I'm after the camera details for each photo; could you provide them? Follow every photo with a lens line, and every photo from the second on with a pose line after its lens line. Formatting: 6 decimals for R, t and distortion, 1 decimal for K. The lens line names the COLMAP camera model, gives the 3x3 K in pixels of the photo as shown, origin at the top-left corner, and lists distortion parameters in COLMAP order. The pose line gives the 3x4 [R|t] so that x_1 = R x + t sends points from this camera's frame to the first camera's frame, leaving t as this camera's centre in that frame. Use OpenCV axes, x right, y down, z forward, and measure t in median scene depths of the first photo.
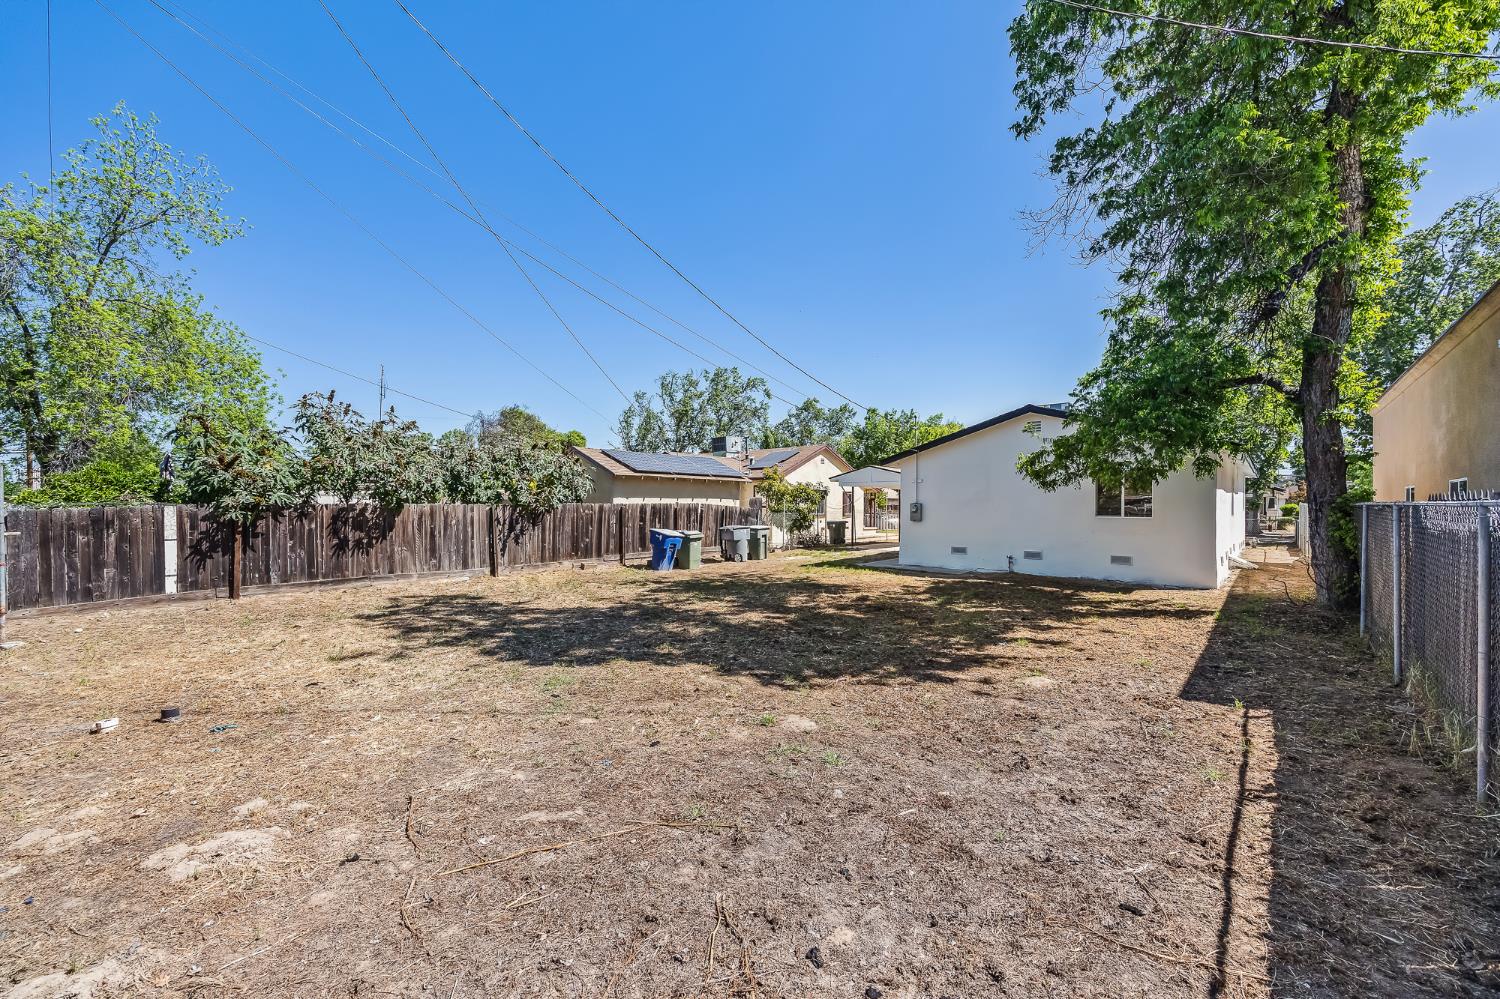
lens RADIAL K [[603.6, 0, 750.8], [0, 603.6, 504.5], [0, 0, 1]] dist [-0.000241, 0.000357]
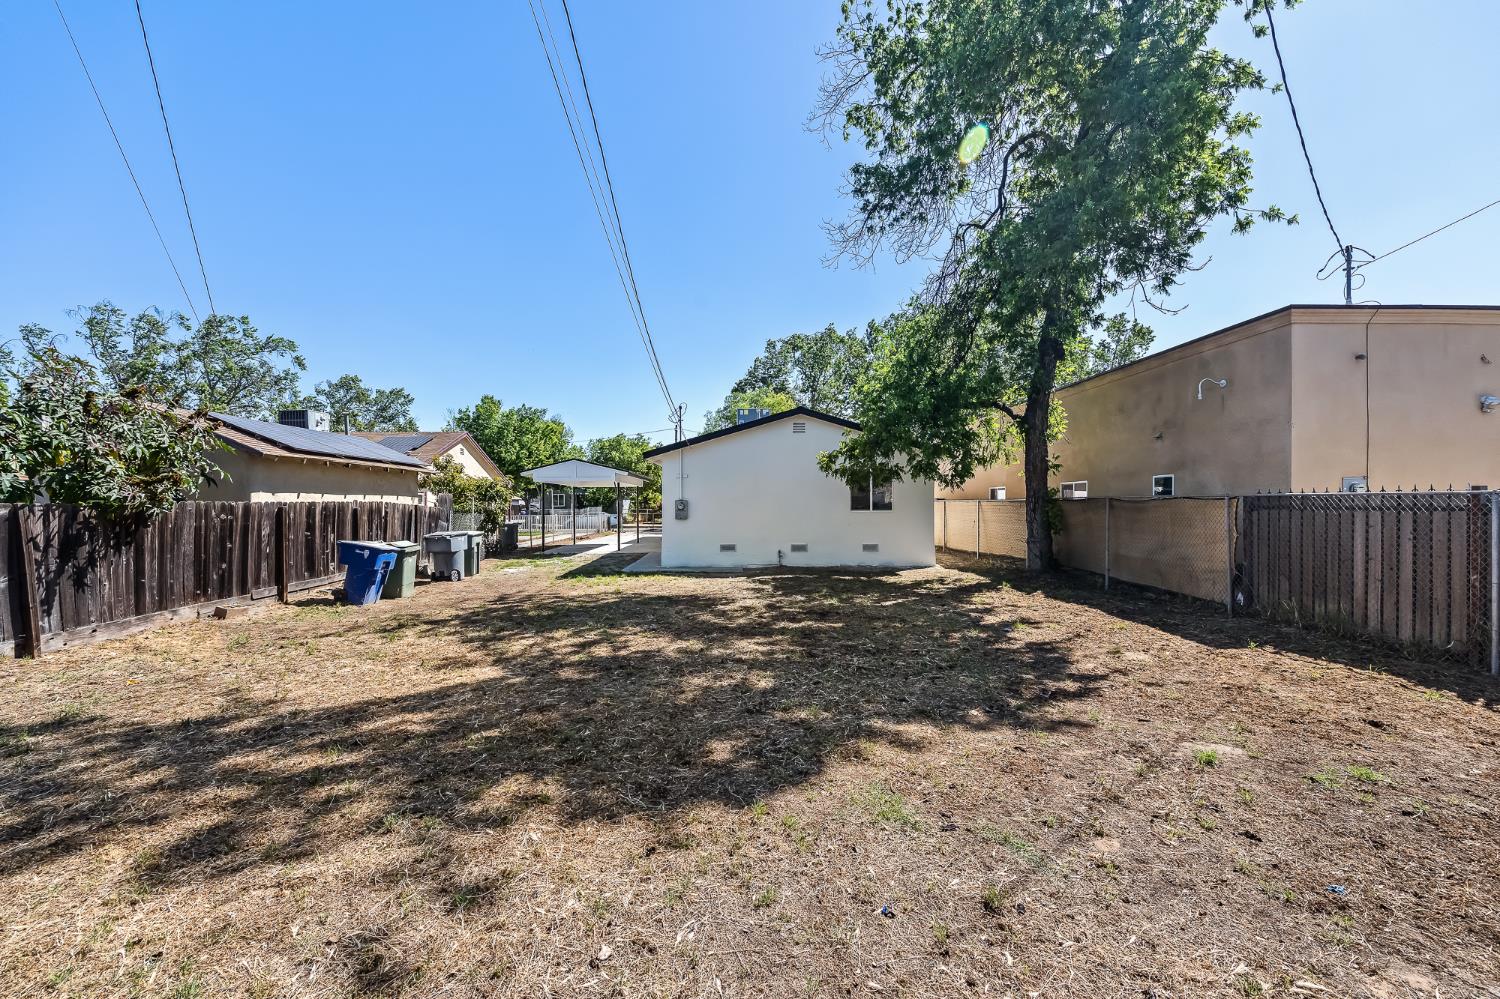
lens RADIAL K [[603.6, 0, 750.8], [0, 603.6, 504.5], [0, 0, 1]] dist [-0.000241, 0.000357]
pose [[0.741903, -0.007348, 0.670467, -0.267939], [0.007634, 0.999968, 0.002512, 0.003066], [-0.670463, 0.003255, 0.741936, 0.230946]]
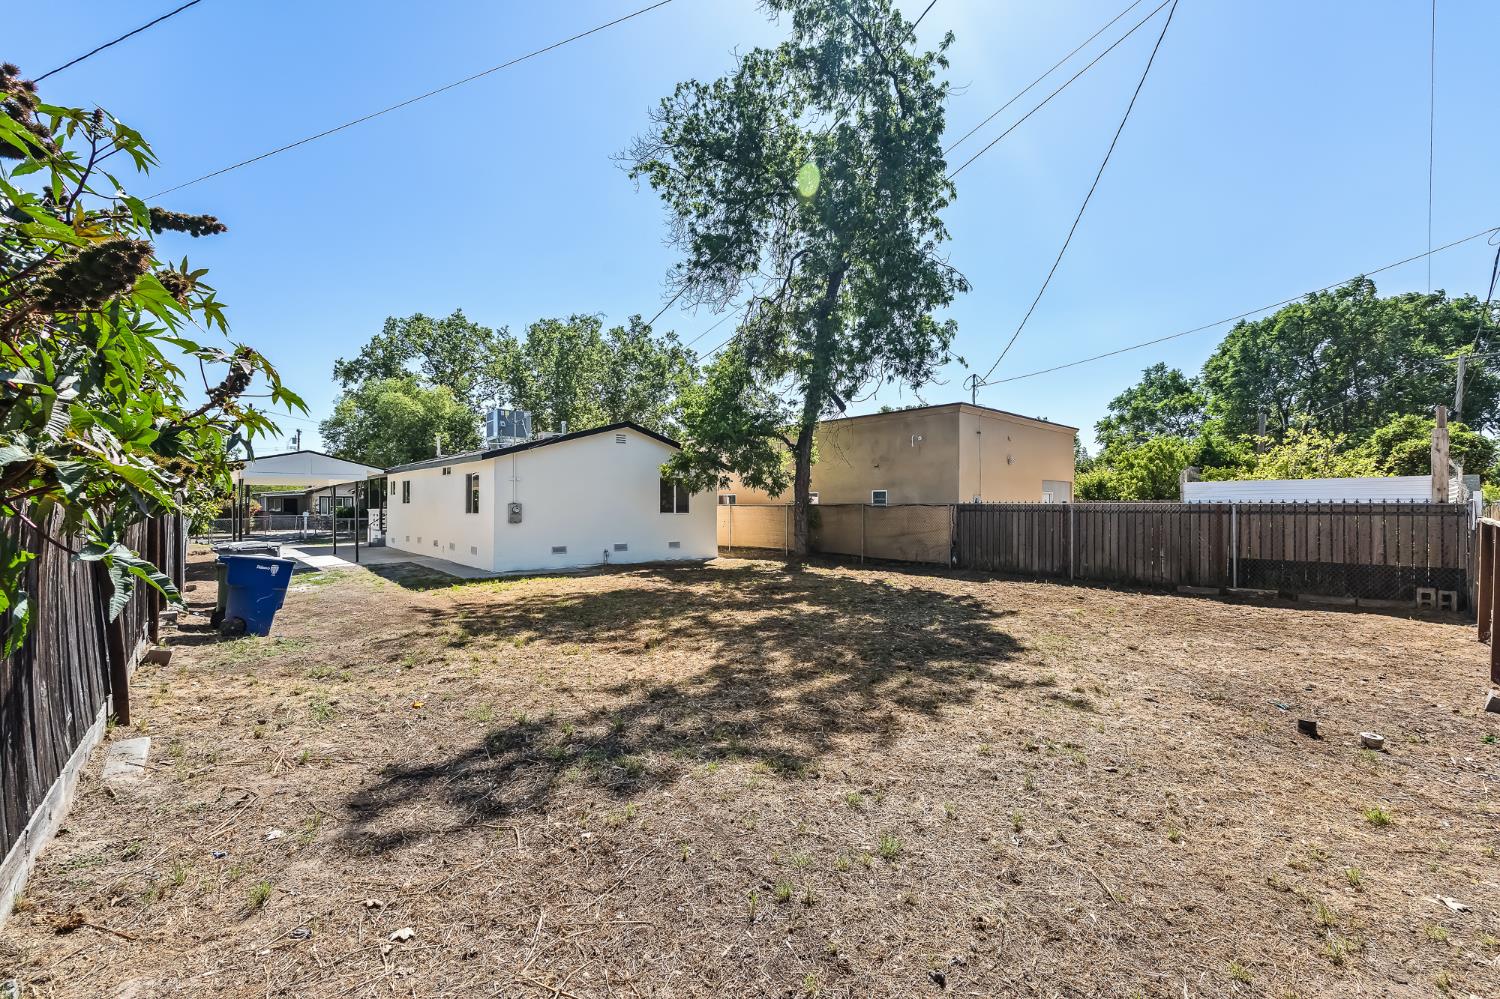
lens RADIAL K [[603.6, 0, 750.8], [0, 603.6, 504.5], [0, 0, 1]] dist [-0.000241, 0.000357]
pose [[0.135312, -0.001200, 0.990802, -0.580937], [0.002364, 0.999997, 0.000889, -0.000620], [-0.990800, 0.002222, 0.135315, 0.508347]]
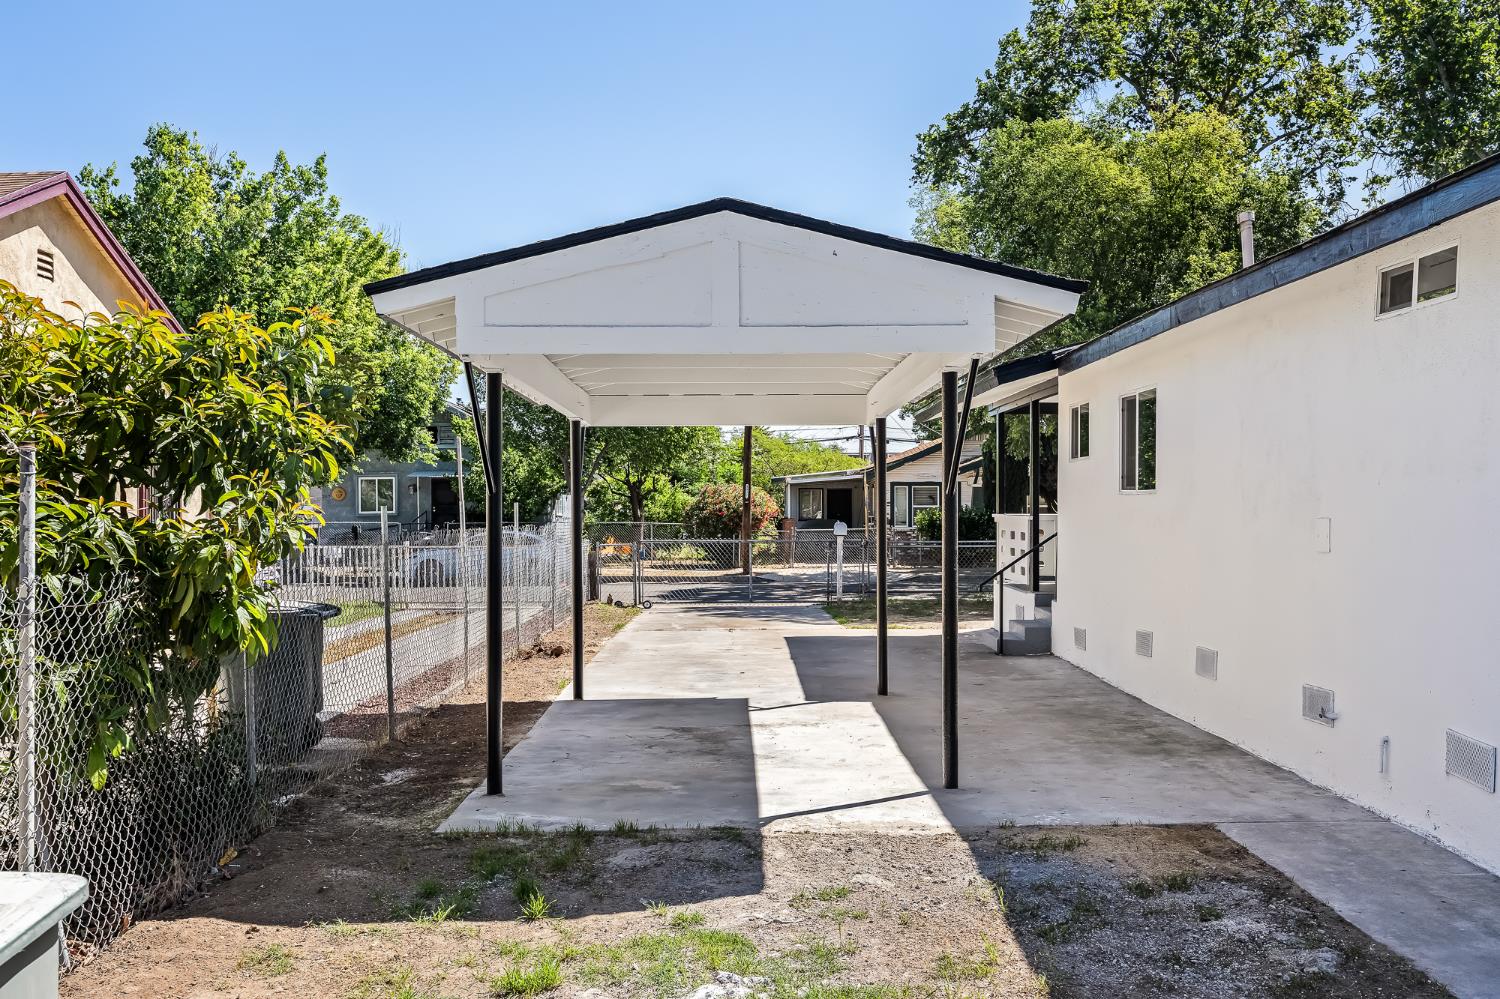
lens RADIAL K [[1471.6, 0, 750.0], [0, 1471.6, 499.5], [0, 0, 1]] dist [0.008110, 0.005409]
pose [[0.764137, -0.003397, 0.645045, -0.014260], [0.006981, 0.999971, -0.003004, 0.002353], [-0.645016, 0.006798, 0.764139, 0.981342]]
